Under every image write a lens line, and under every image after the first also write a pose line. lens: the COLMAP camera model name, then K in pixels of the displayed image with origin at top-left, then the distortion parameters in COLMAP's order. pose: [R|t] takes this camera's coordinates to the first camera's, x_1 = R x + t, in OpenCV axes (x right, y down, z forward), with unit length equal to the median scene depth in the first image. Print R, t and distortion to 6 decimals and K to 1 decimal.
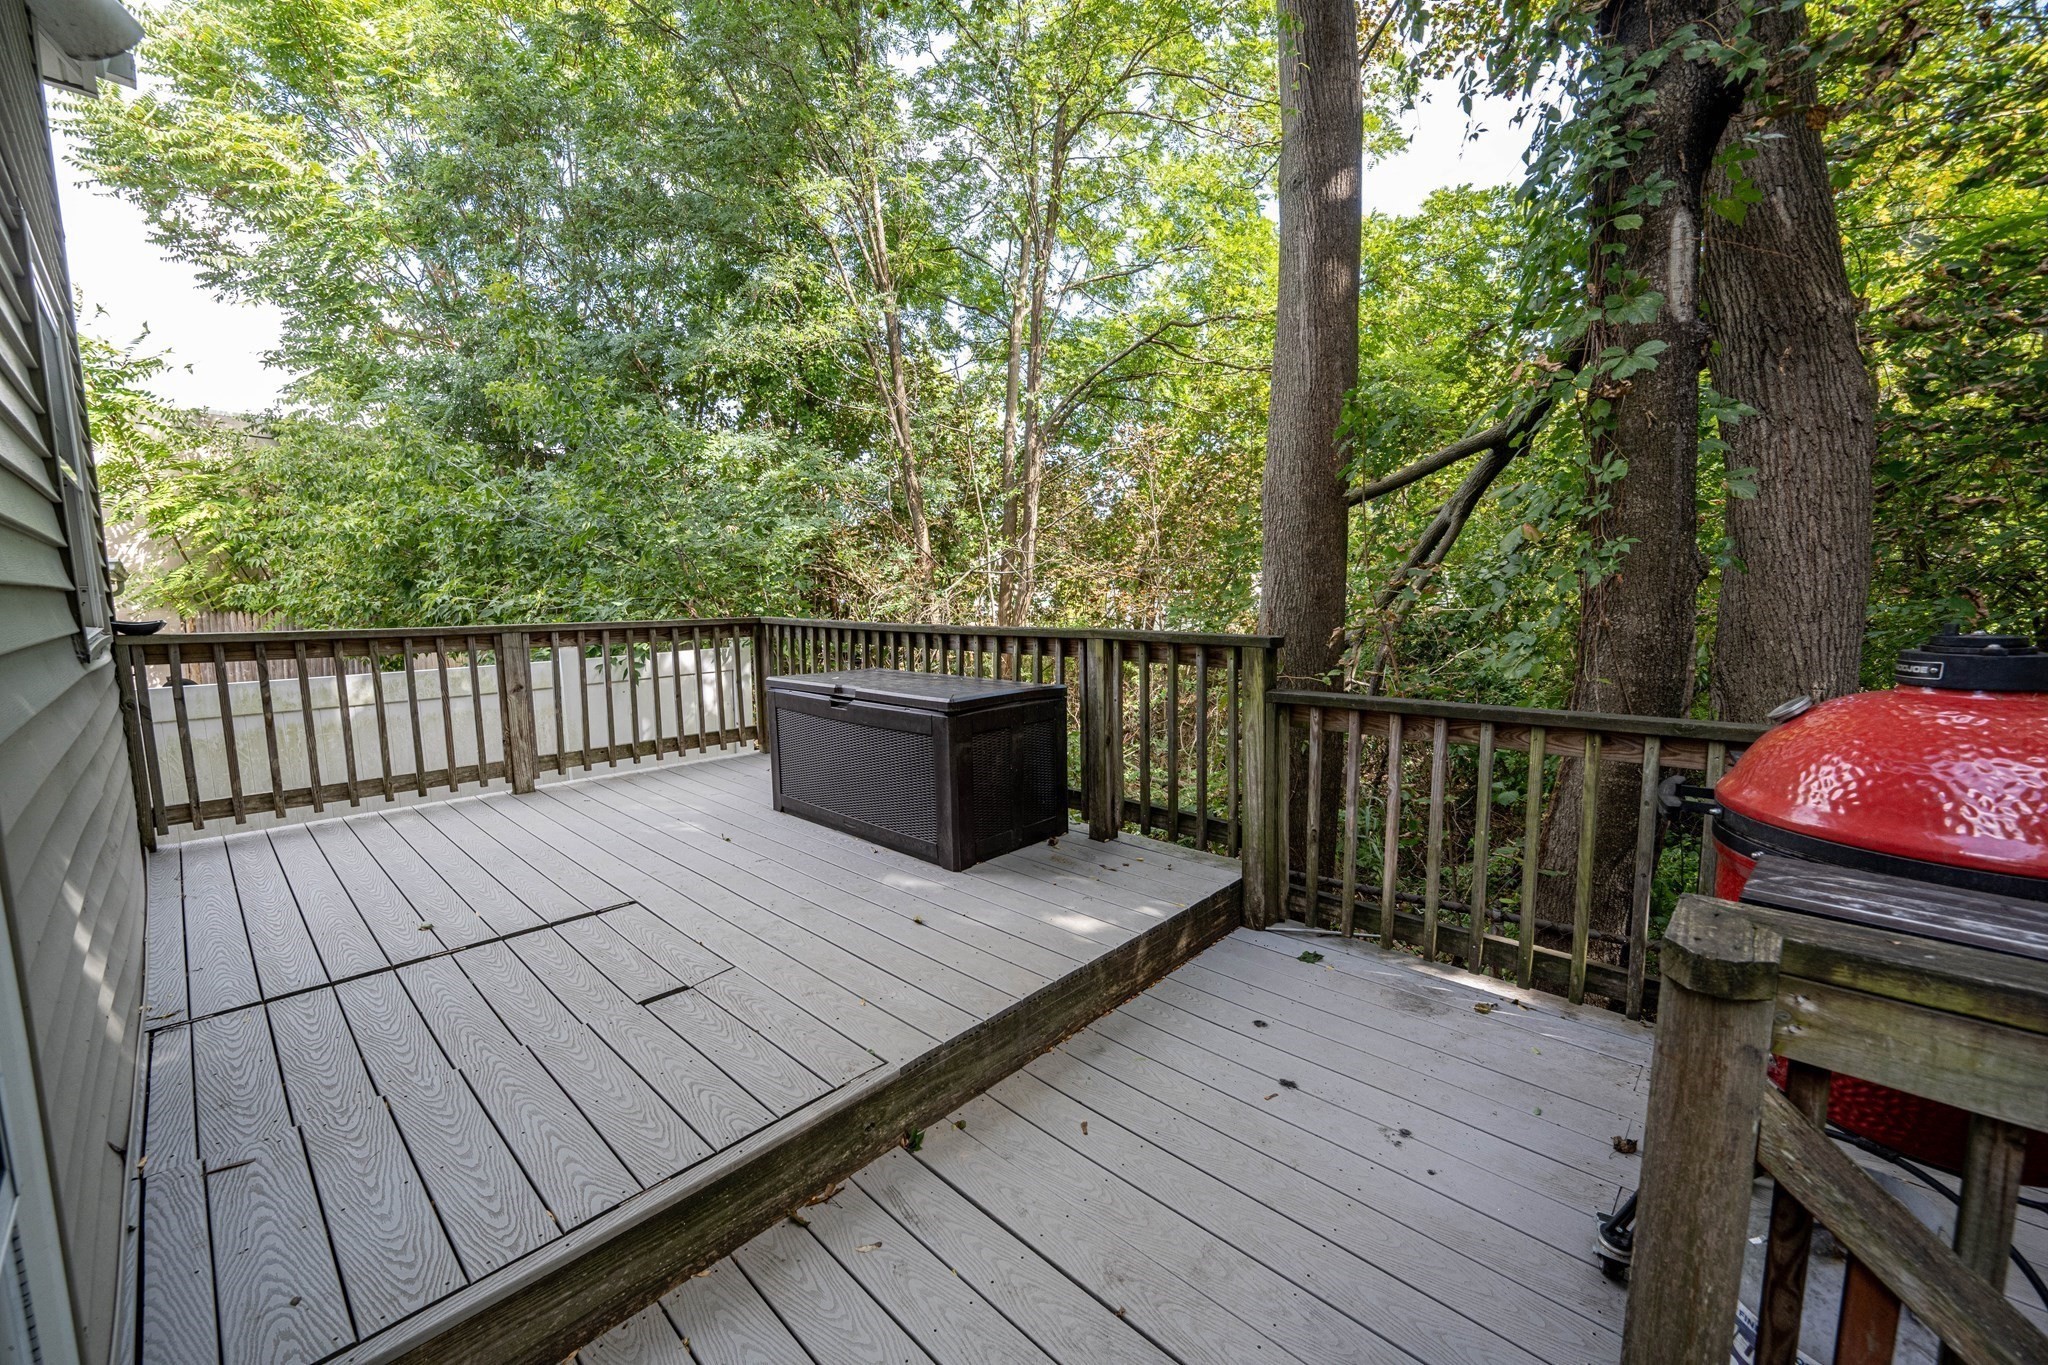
lens RADIAL K [[802.8, 0, 1032.9], [0, 802.8, 680.8], [0, 0, 1]] dist [0.001386, 0.000036]
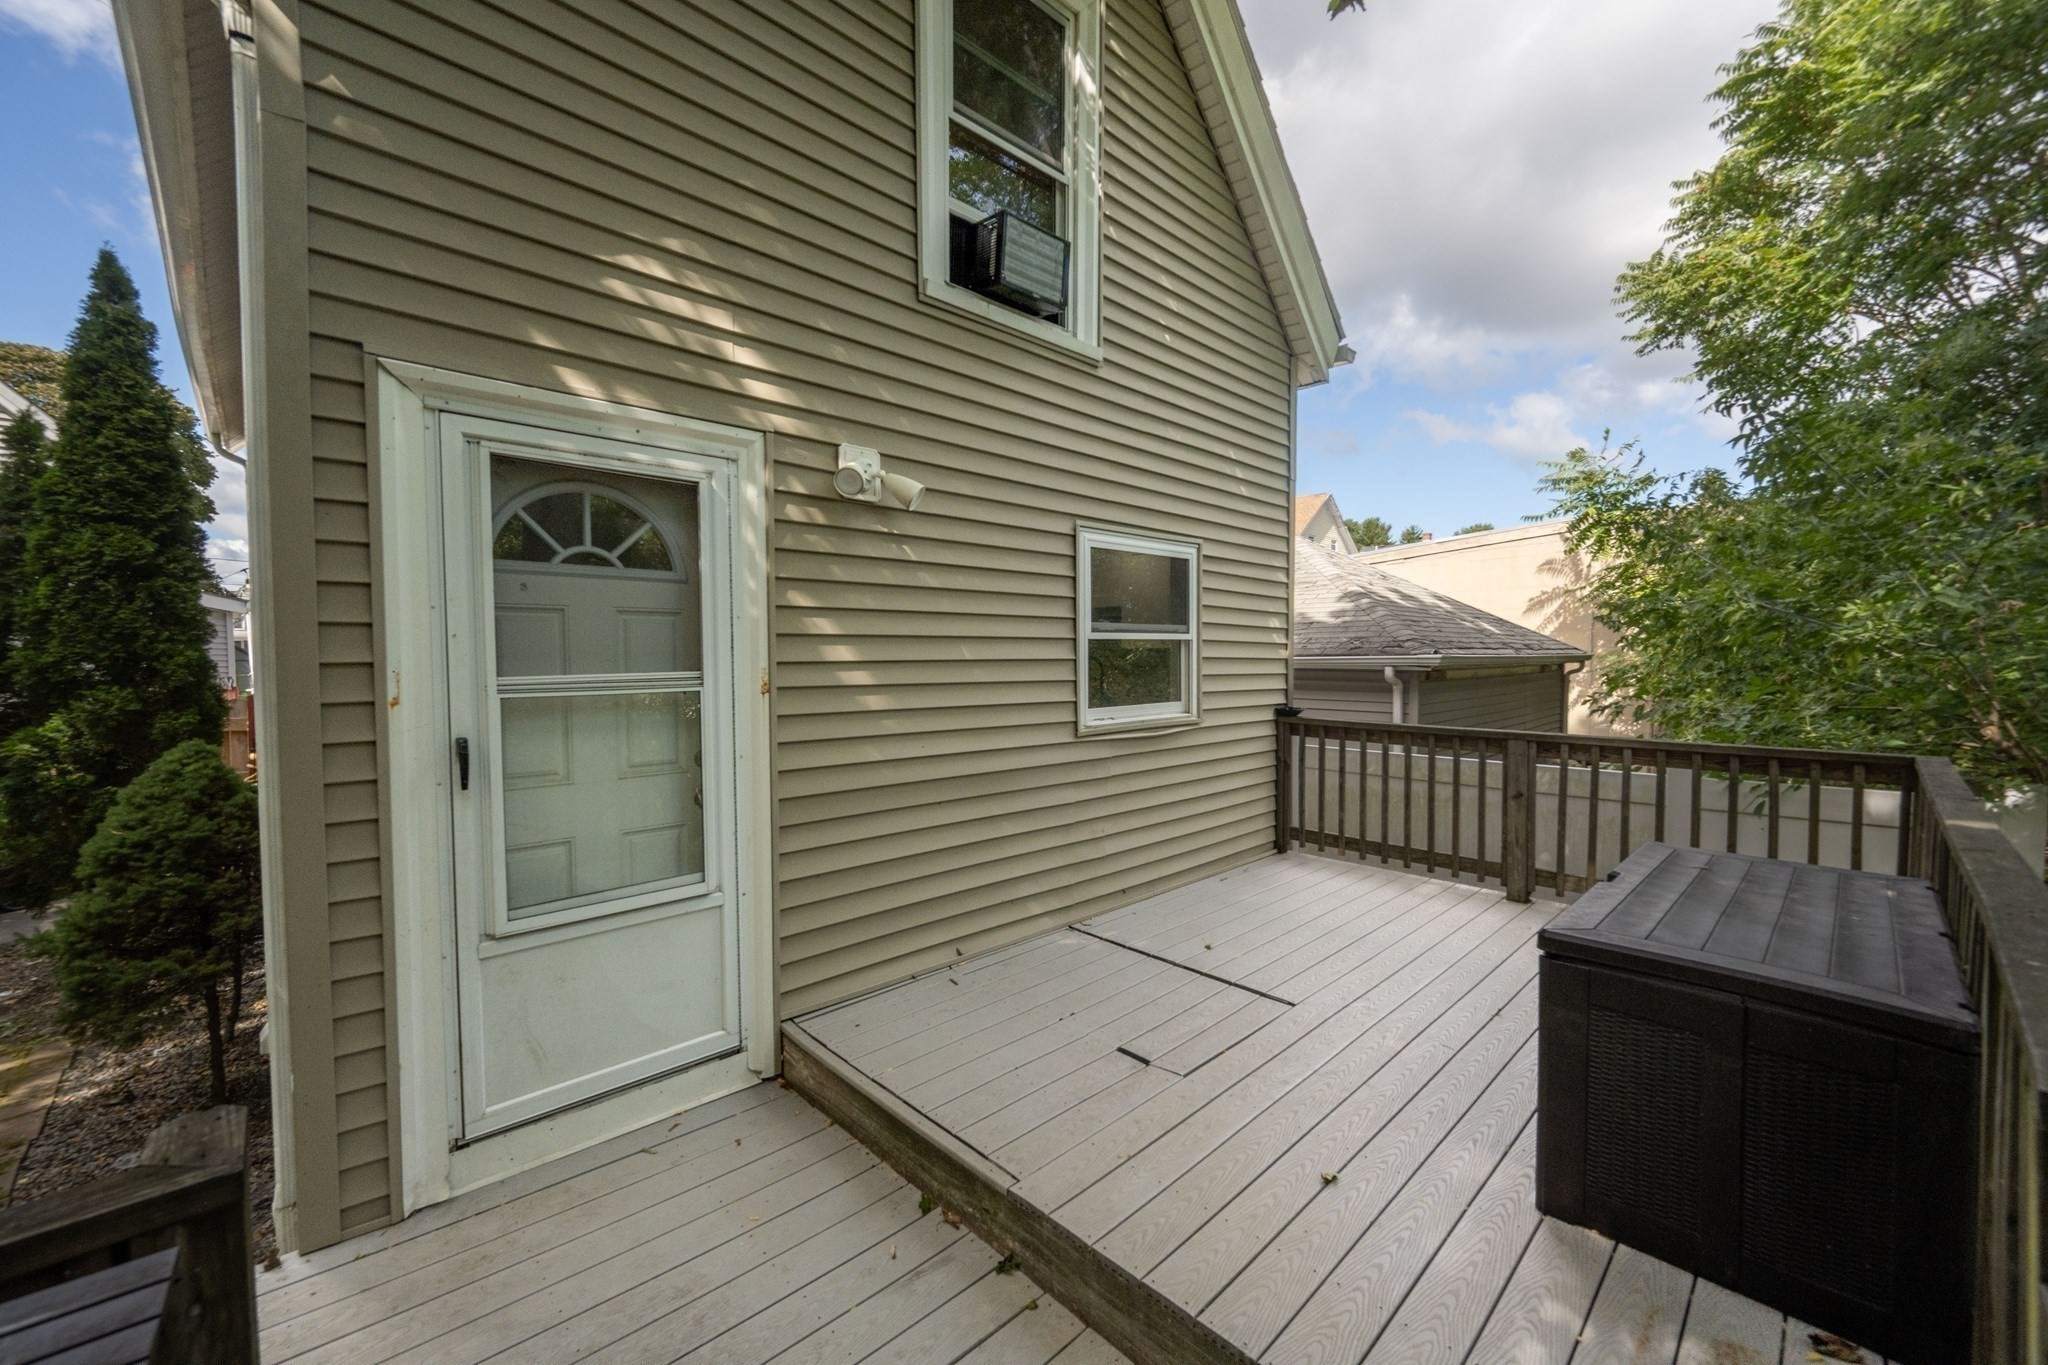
lens RADIAL K [[802.8, 0, 1027.1], [0, 802.8, 684.1], [0, 0, 1]] dist [0.001386, 0.000036]
pose [[-0.054373, 0.042265, -0.997626, 0.473260], [-0.113070, 0.992417, 0.048207, -0.132843], [0.992098, 0.115423, -0.049181, 0.533955]]
